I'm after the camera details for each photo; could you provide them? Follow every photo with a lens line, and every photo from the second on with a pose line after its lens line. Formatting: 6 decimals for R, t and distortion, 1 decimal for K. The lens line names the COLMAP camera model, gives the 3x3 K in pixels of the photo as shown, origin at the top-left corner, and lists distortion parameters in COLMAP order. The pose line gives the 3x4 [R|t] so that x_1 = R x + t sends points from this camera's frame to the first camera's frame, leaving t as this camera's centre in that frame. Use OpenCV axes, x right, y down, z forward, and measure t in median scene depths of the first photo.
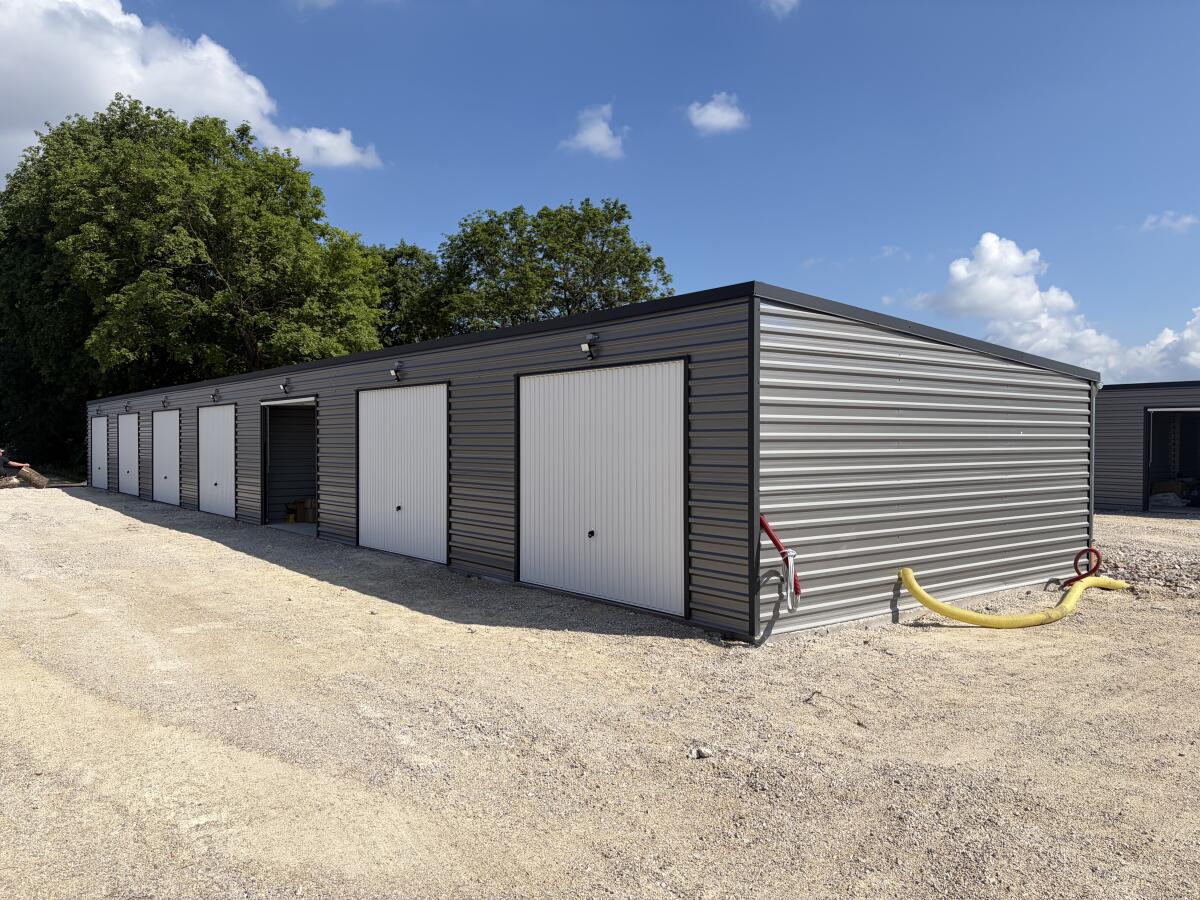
lens RADIAL K [[893.7, 0, 607.4], [0, 893.7, 448.4], [0, 0, 1]] dist [0.039217, -0.045645]
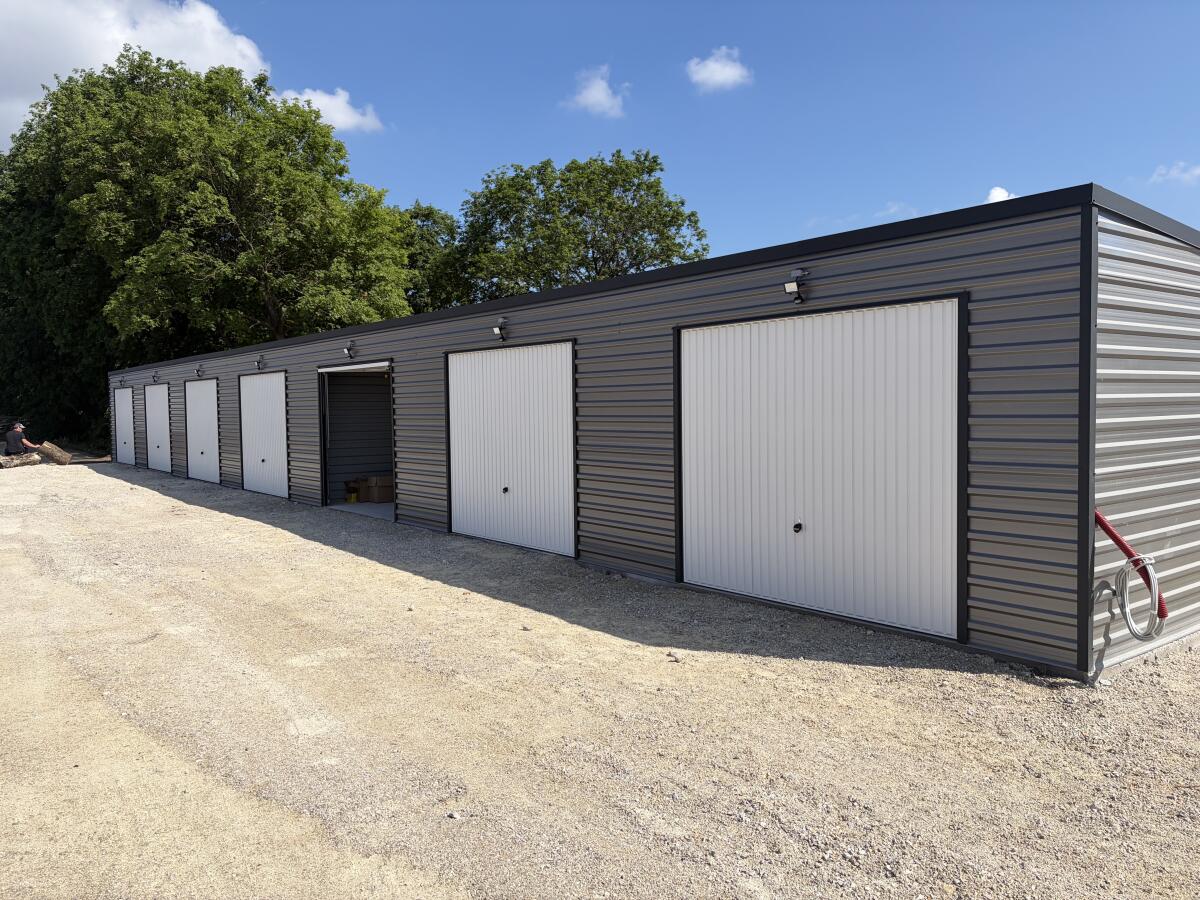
lens RADIAL K [[893.7, 0, 594.8], [0, 893.7, 444.0], [0, 0, 1]] dist [0.039217, -0.045645]
pose [[0.999774, -0.013895, -0.016067, -0.076258], [0.014444, 0.999297, 0.034590, -0.002893], [0.015575, -0.034814, 0.999272, 0.088350]]
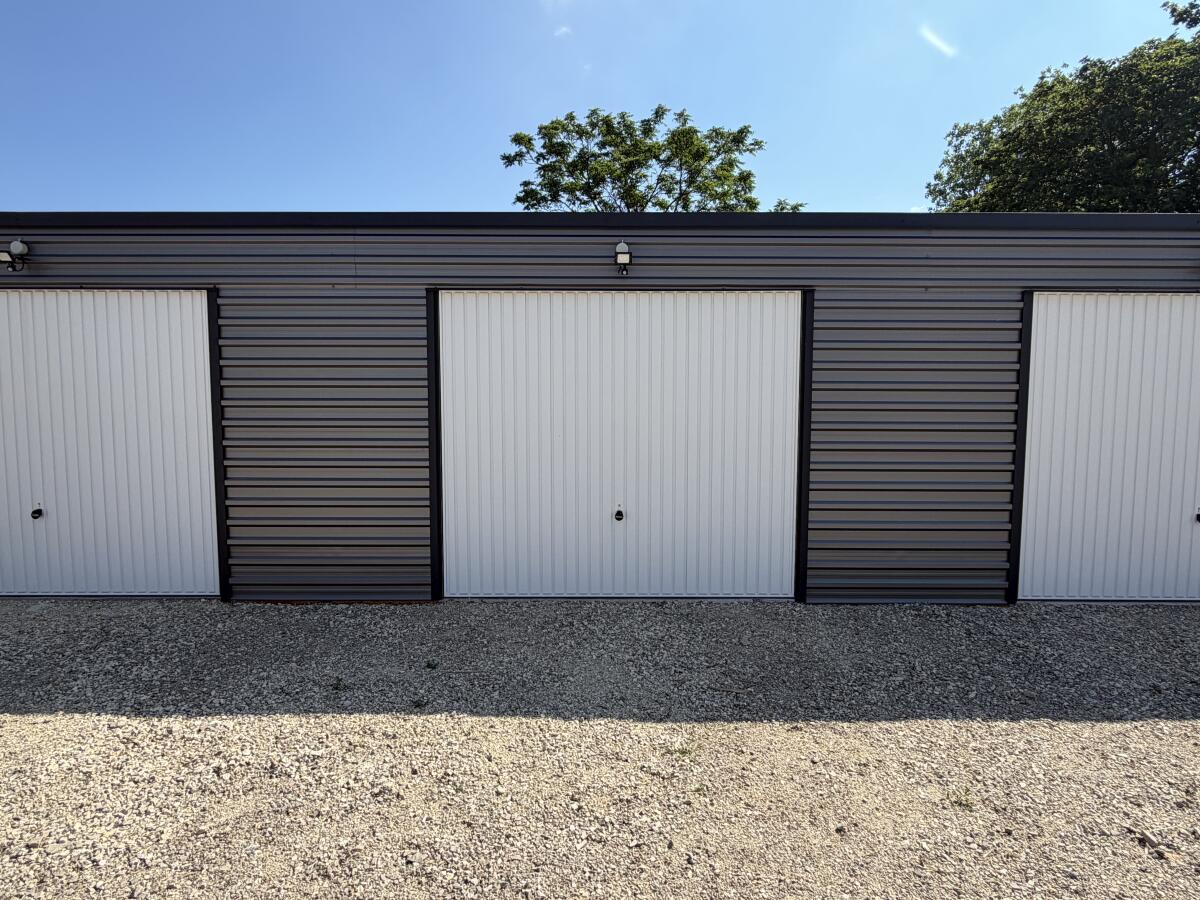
lens RADIAL K [[759.9, 0, 598.6], [0, 759.9, 454.1], [0, 0, 1]] dist [-0.020085, -0.002256]
pose [[0.624420, -0.073717, 0.777603, -0.216524], [0.009263, 0.996165, 0.086998, -0.004282], [-0.781034, -0.047120, 0.622708, 0.257642]]
